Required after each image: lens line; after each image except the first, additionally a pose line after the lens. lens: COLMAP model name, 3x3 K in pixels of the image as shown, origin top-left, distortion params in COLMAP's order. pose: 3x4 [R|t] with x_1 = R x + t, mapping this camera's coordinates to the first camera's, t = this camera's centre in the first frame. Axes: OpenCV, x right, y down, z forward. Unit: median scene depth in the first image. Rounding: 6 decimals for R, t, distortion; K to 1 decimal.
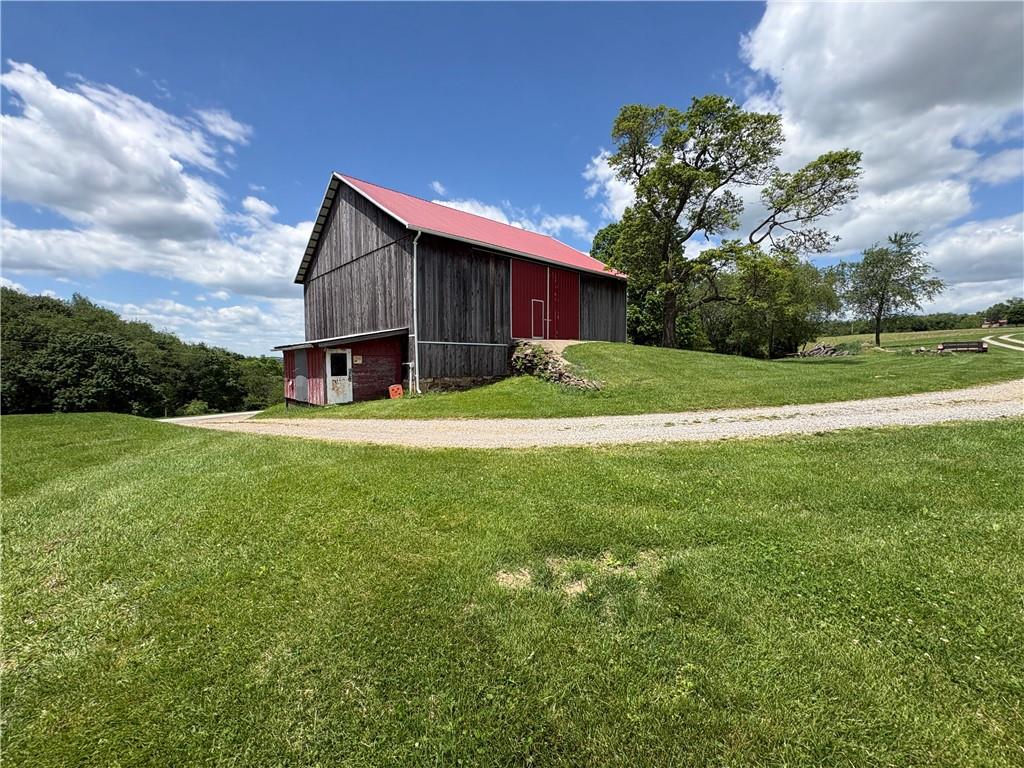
lens RADIAL K [[409.0, 0, 513.5], [0, 409.0, 385.5], [0, 0, 1]] dist [0.002216, -0.000267]
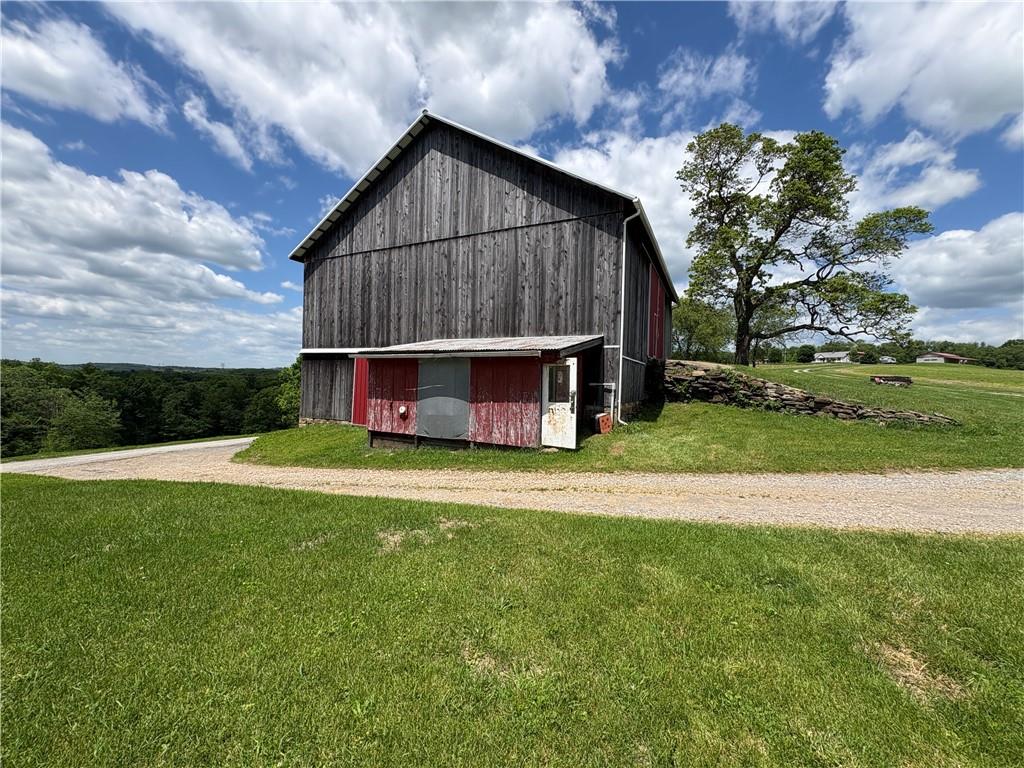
lens RADIAL K [[409.0, 0, 510.7], [0, 409.0, 380.8], [0, 0, 1]] dist [0.002216, -0.000267]
pose [[0.913909, 0.016326, 0.405590, -0.678955], [0.011231, 0.997791, -0.065471, -0.015529], [-0.405763, 0.064389, 0.911707, 0.396620]]
